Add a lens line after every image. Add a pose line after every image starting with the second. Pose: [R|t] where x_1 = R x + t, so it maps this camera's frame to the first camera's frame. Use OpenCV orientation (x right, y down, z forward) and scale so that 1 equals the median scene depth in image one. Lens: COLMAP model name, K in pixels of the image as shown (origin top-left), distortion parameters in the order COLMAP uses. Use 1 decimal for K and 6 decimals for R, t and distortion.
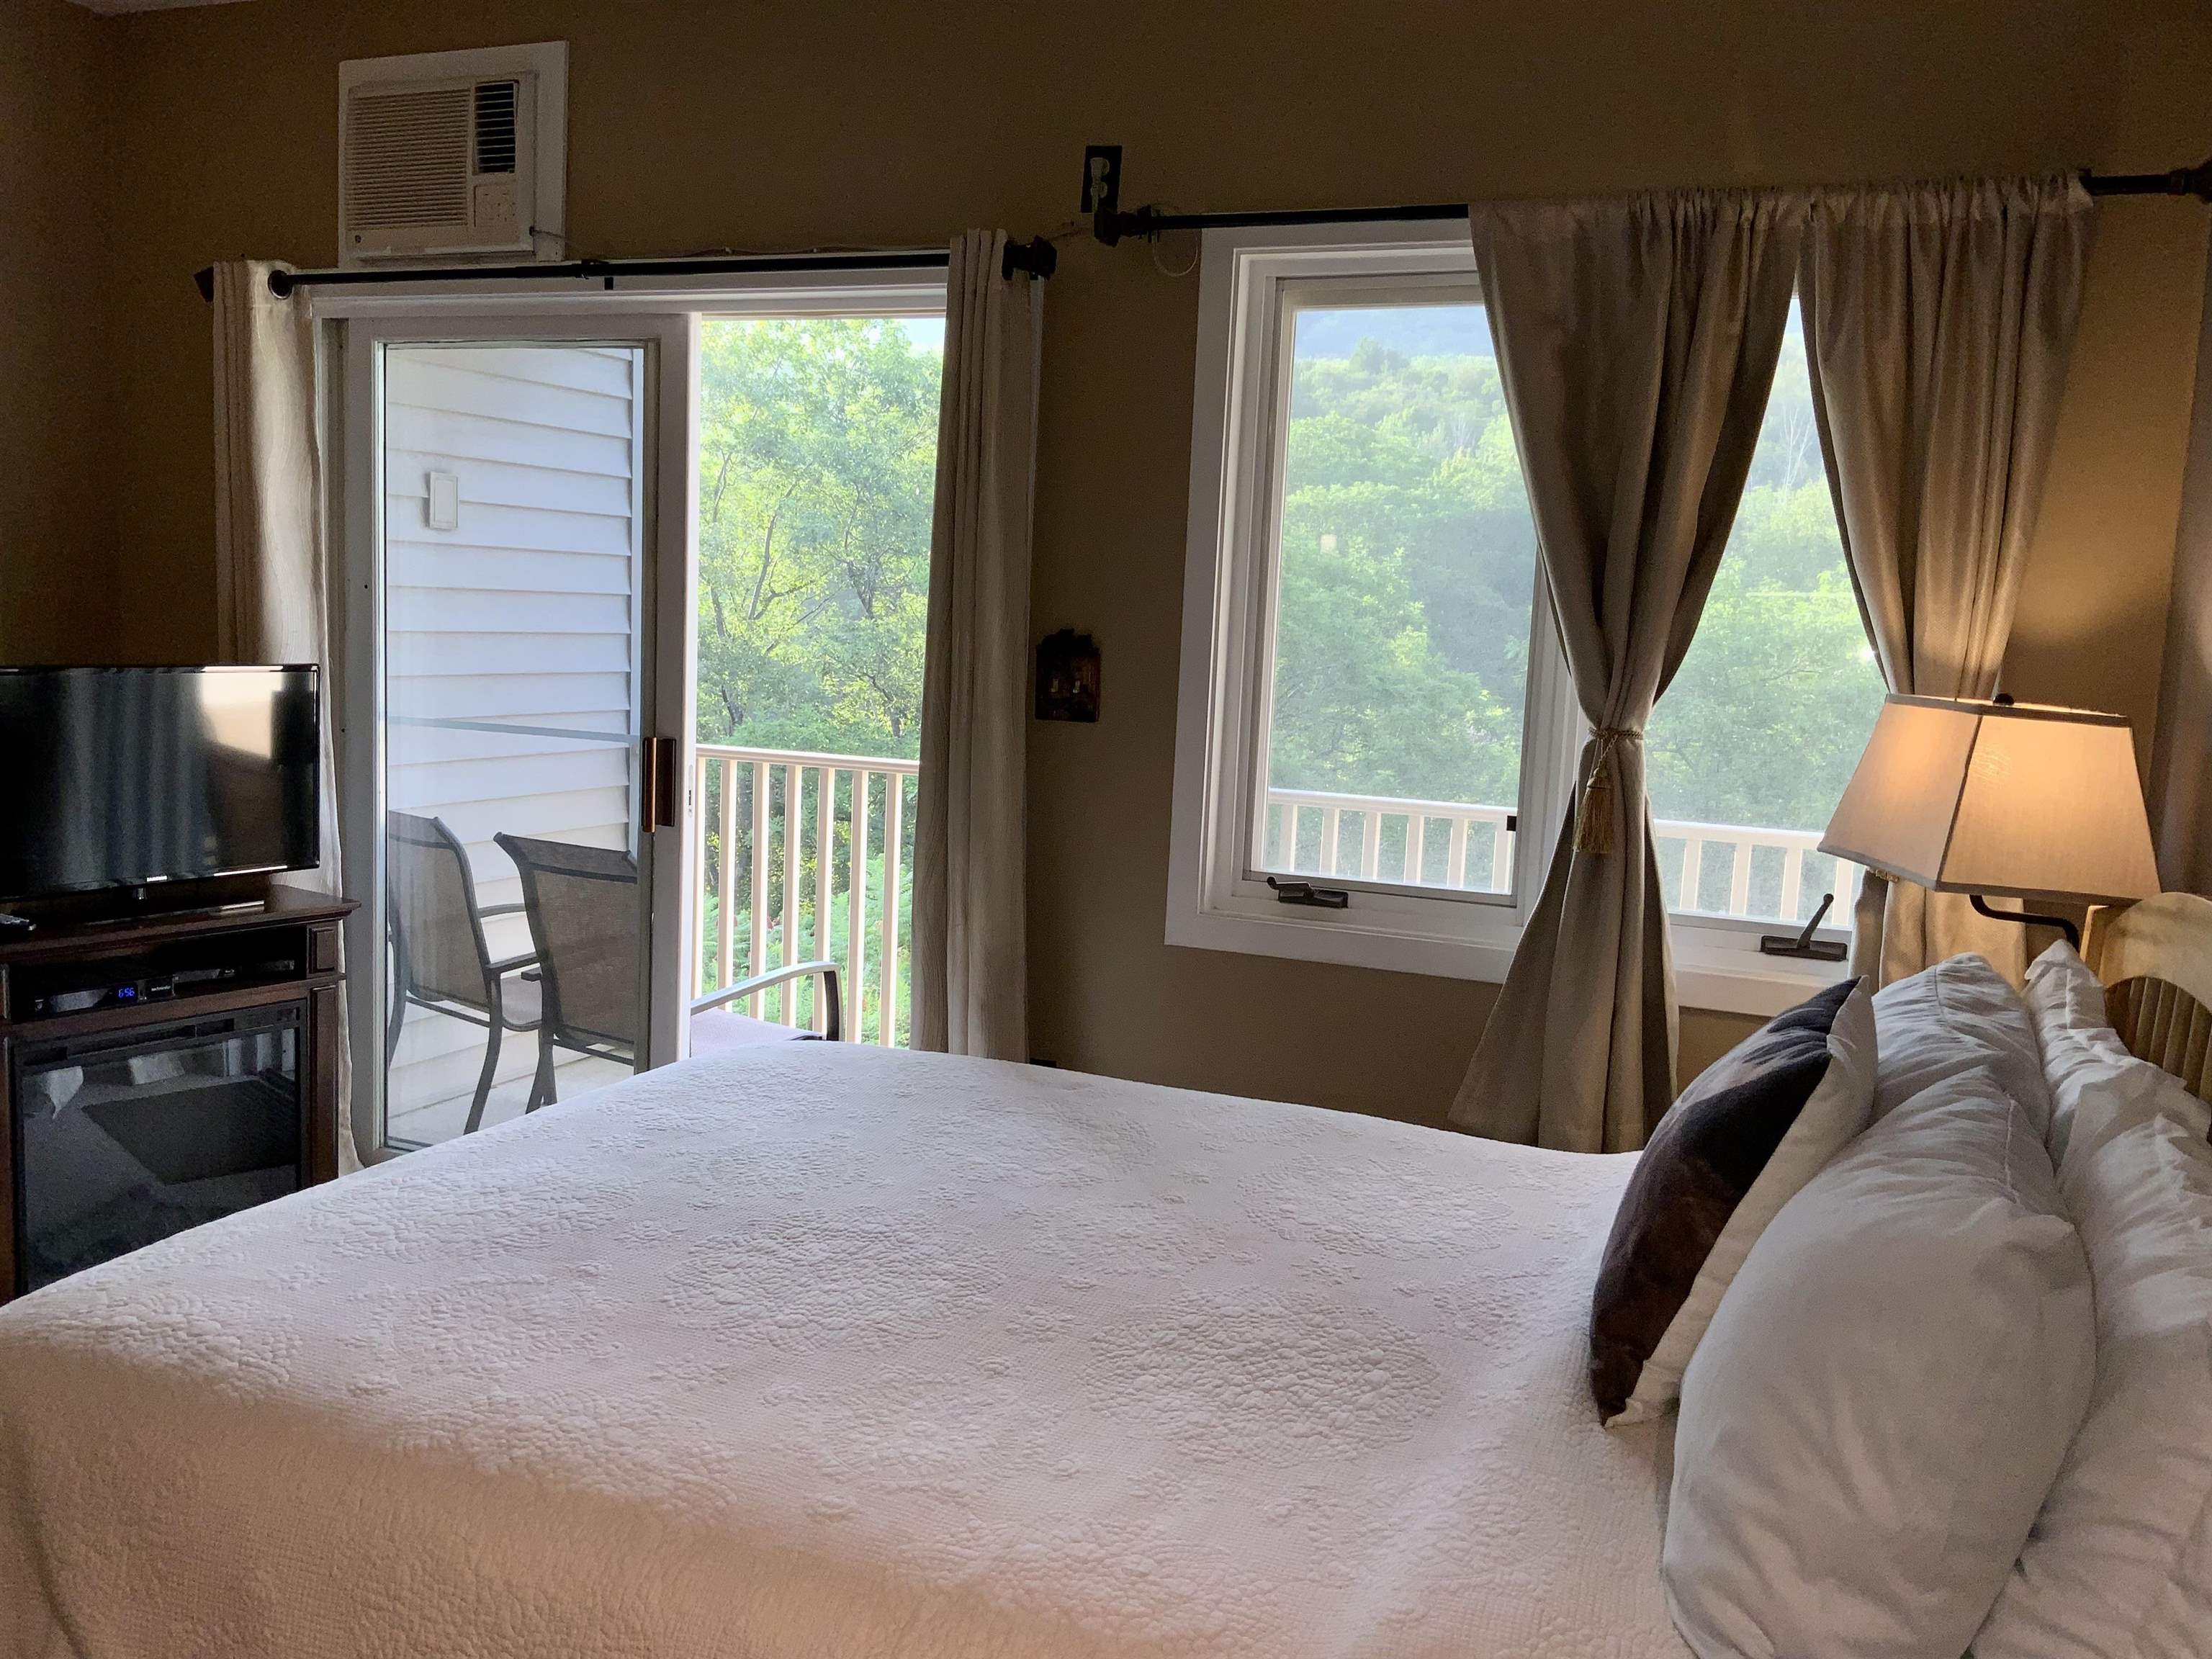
lens RADIAL K [[1806.1, 0, 1106.0], [0, 1806.1, 829.5], [0, 0, 1]] dist [0.065877, -0.154719]
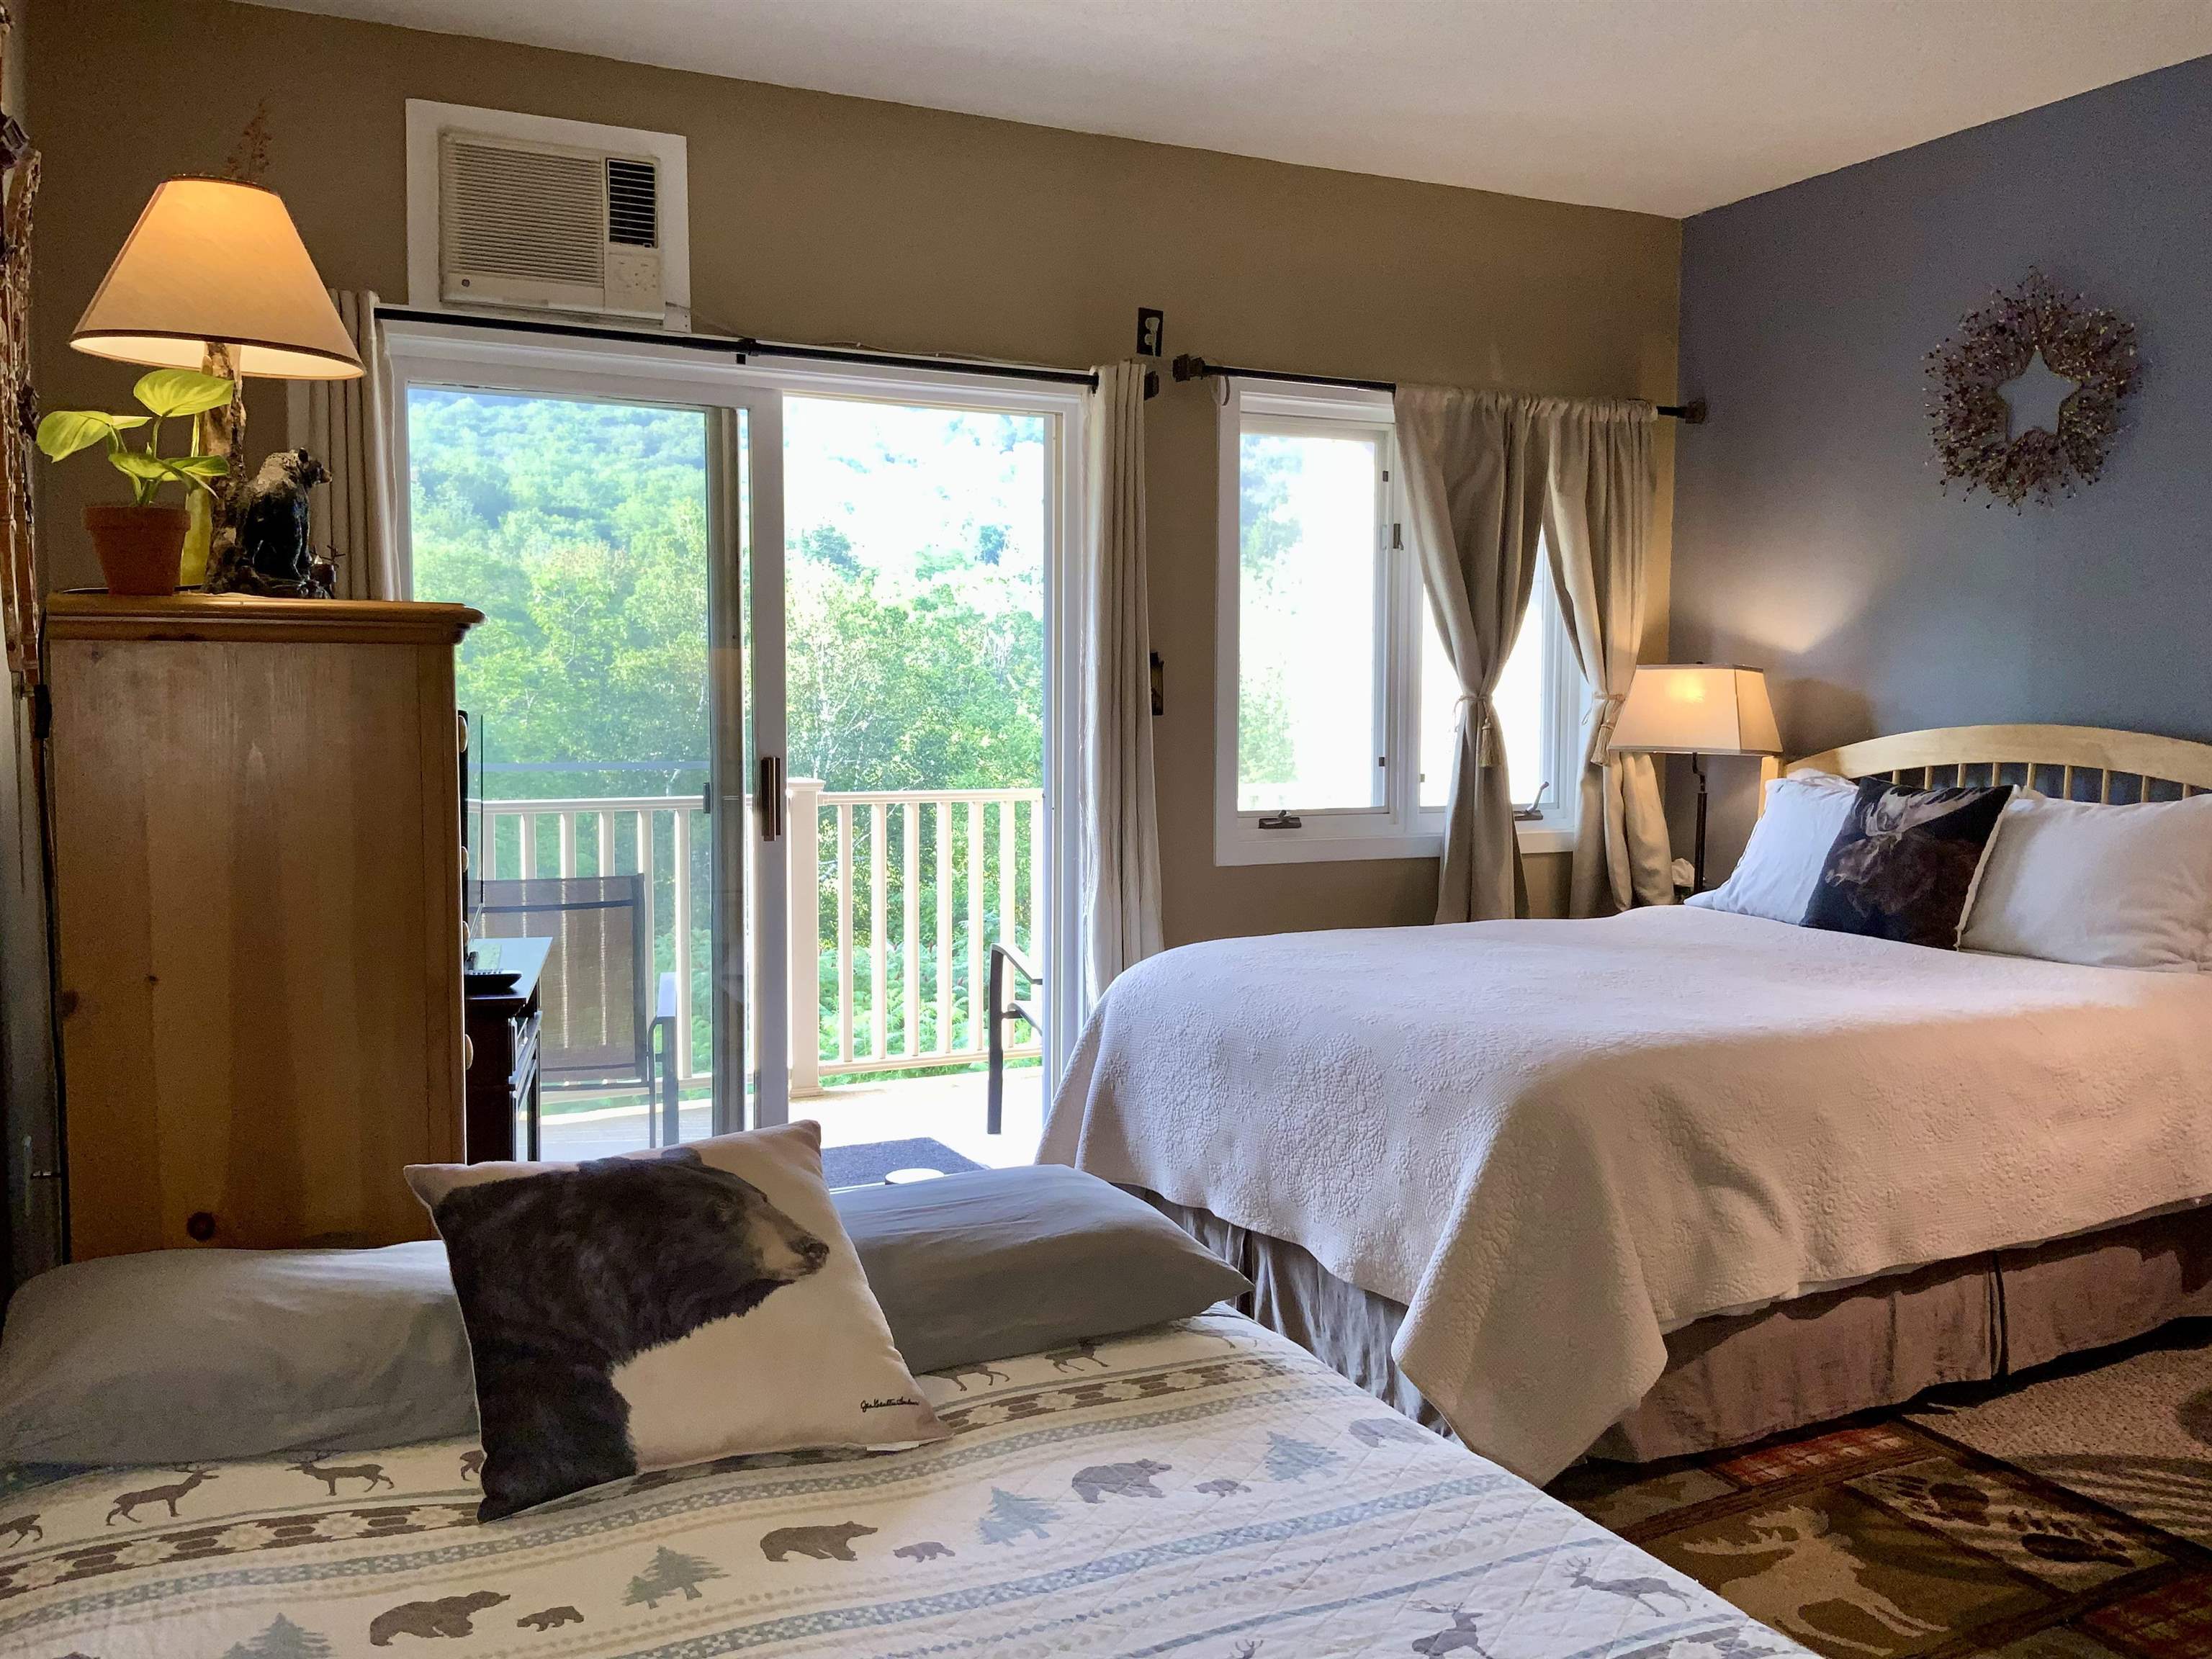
lens RADIAL K [[1806.1, 0, 1106.0], [0, 1806.1, 829.5], [0, 0, 1]] dist [0.065877, -0.154719]
pose [[0.665866, -0.096715, 0.739777, -1.123034], [0.114288, 0.993082, 0.026961, -0.014838], [-0.737266, 0.066595, 0.672312, 0.102266]]
